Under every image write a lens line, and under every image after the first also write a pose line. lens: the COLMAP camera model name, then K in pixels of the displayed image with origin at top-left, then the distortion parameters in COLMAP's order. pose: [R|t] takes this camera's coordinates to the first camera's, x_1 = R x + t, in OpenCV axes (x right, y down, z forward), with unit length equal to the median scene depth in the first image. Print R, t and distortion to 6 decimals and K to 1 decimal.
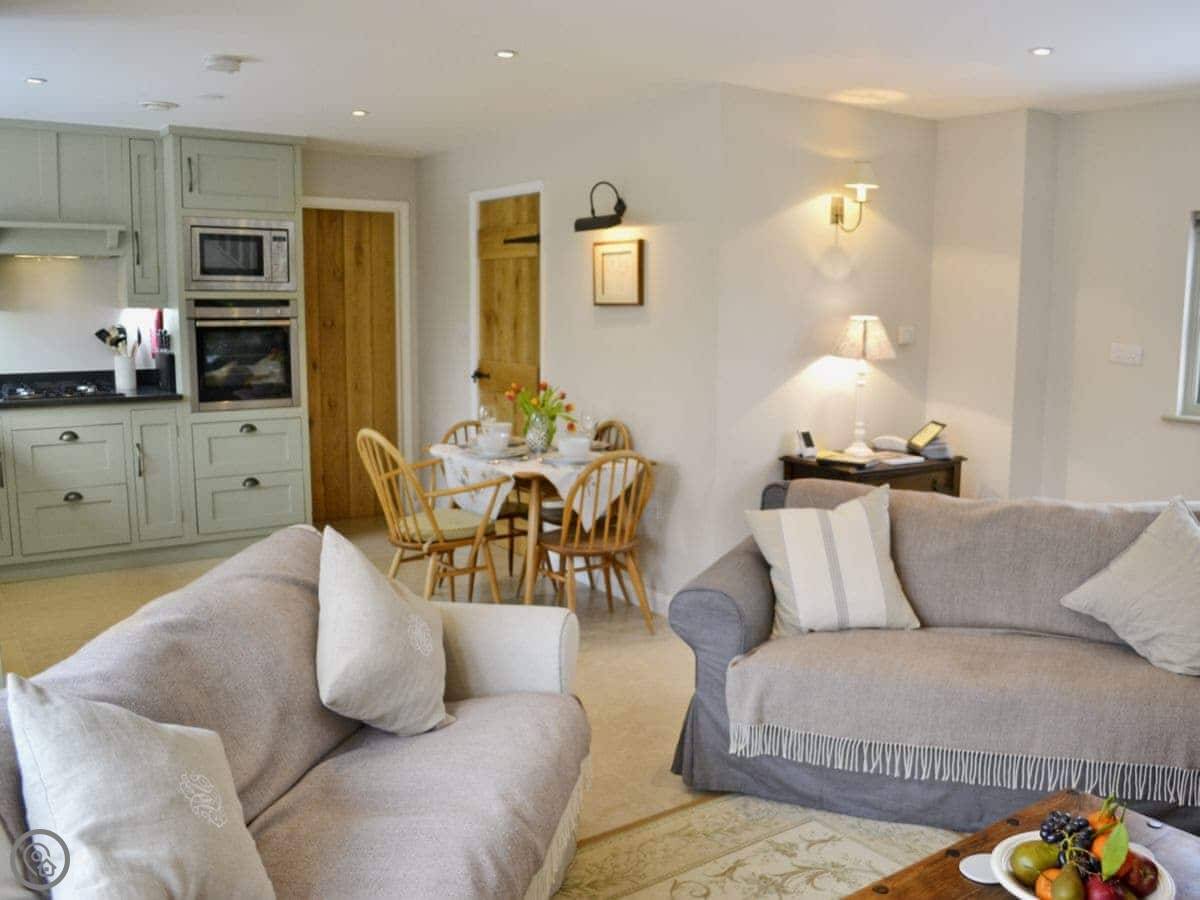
lens RADIAL K [[1042.1, 0, 600.7], [0, 1042.1, 431.9], [0, 0, 1]] dist [-0.055341, -0.001905]
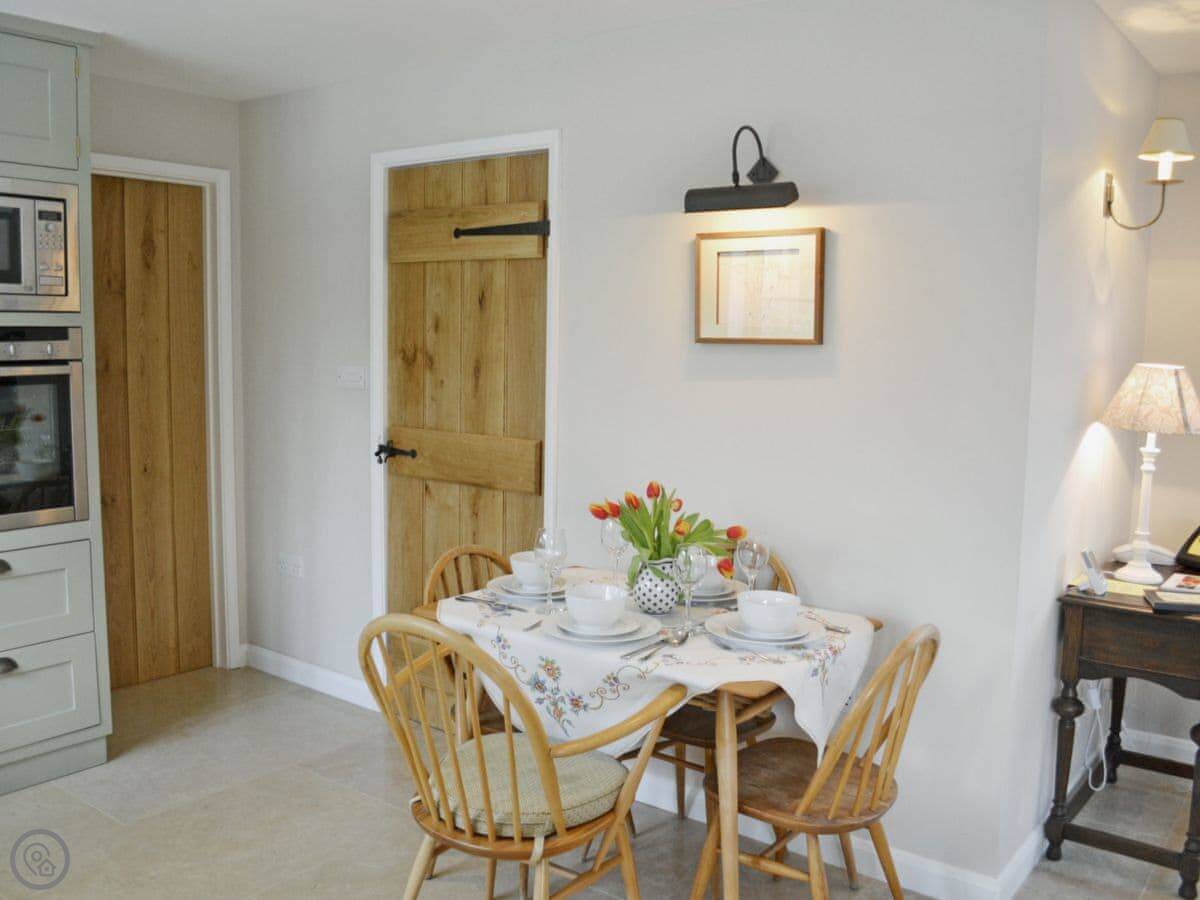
lens RADIAL K [[1102.7, 0, 600.0], [0, 1102.7, 450.0], [0, 0, 1]] dist [-0.074110, -0.000291]
pose [[0.951484, -0.026886, 0.306522, -0.216265], [0.030777, 0.999495, -0.007867, -0.051095], [-0.306156, 0.016919, 0.951831, 0.380856]]
